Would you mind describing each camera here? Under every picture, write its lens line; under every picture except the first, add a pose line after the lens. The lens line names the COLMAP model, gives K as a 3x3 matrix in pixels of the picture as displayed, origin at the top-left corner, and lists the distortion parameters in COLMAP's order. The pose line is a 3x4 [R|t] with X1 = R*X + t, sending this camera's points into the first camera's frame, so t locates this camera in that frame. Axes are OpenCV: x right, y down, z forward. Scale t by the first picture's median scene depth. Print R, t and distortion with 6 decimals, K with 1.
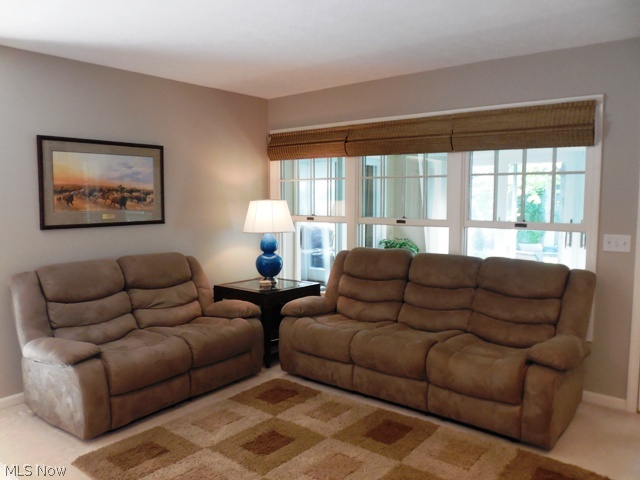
lens RADIAL K [[494.5, 0, 320.0], [0, 494.5, 240.0], [0, 0, 1]] dist [-0.045452, -0.001954]
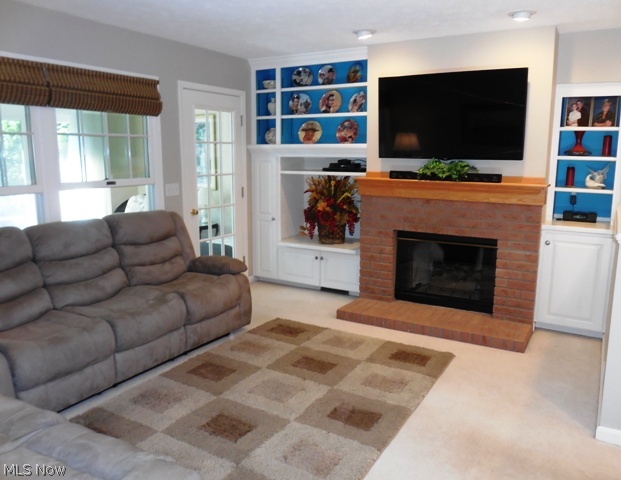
lens RADIAL K [[505.8, 0, 310.5], [0, 505.8, 240.0], [0, 0, 1]] dist [-0.005733, -0.002659]
pose [[-0.128729, -0.175238, 0.976074, -0.864780], [0.084663, 0.978728, 0.186880, -0.088909], [-0.988059, 0.106694, -0.111155, 0.785579]]
